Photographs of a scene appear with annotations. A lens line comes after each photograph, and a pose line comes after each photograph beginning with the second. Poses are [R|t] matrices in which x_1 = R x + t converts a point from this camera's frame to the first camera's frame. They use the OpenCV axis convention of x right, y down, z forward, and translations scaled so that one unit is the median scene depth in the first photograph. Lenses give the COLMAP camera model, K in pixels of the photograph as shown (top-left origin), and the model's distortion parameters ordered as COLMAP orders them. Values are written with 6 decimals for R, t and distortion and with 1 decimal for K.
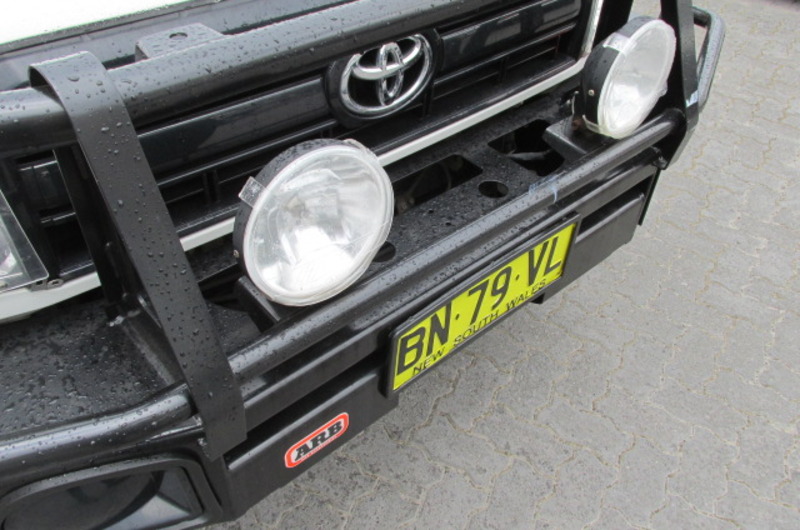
lens RADIAL K [[623.6, 0, 400.0], [0, 623.6, 265.0], [0, 0, 1]] dist [0.048991, -0.174754]
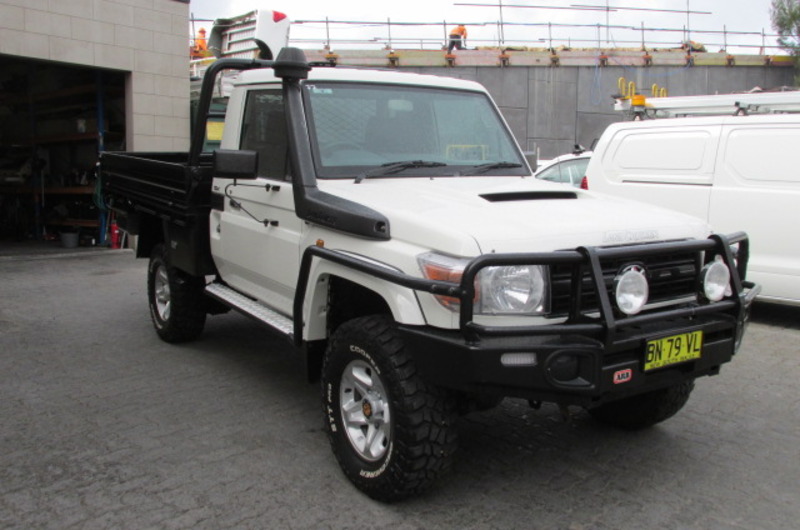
lens RADIAL K [[771.9, 0, 400.0], [0, 771.9, 265.0], [0, 0, 1]] dist [0.001315, -0.004346]
pose [[0.994292, 0.014433, -0.105714, -0.763656], [-0.070752, 0.830821, -0.552024, 1.845401], [0.079862, 0.556352, 0.827100, -2.305750]]
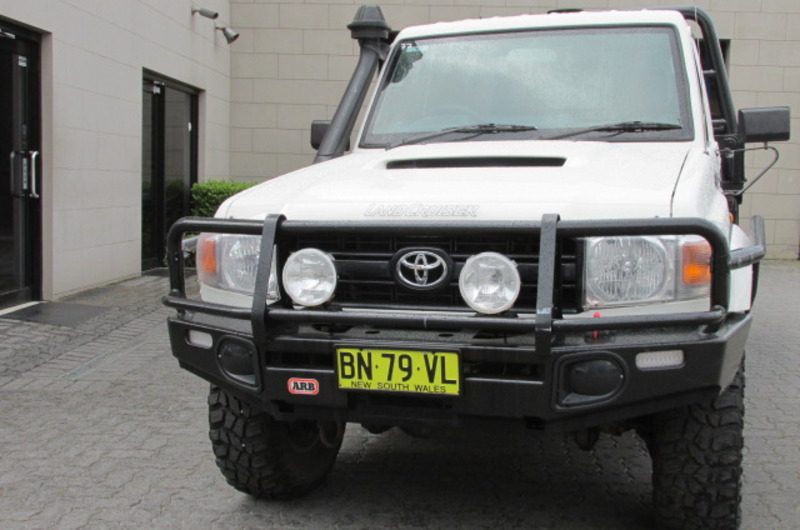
lens RADIAL K [[964.1, 0, 400.0], [0, 964.1, 265.0], [0, 0, 1]] dist [-0.022681, -0.014165]
pose [[0.510740, 0.078966, -0.856101, 2.875457], [-0.557736, 0.788234, -0.260033, 0.613394], [0.654274, 0.610287, 0.446626, -0.584426]]
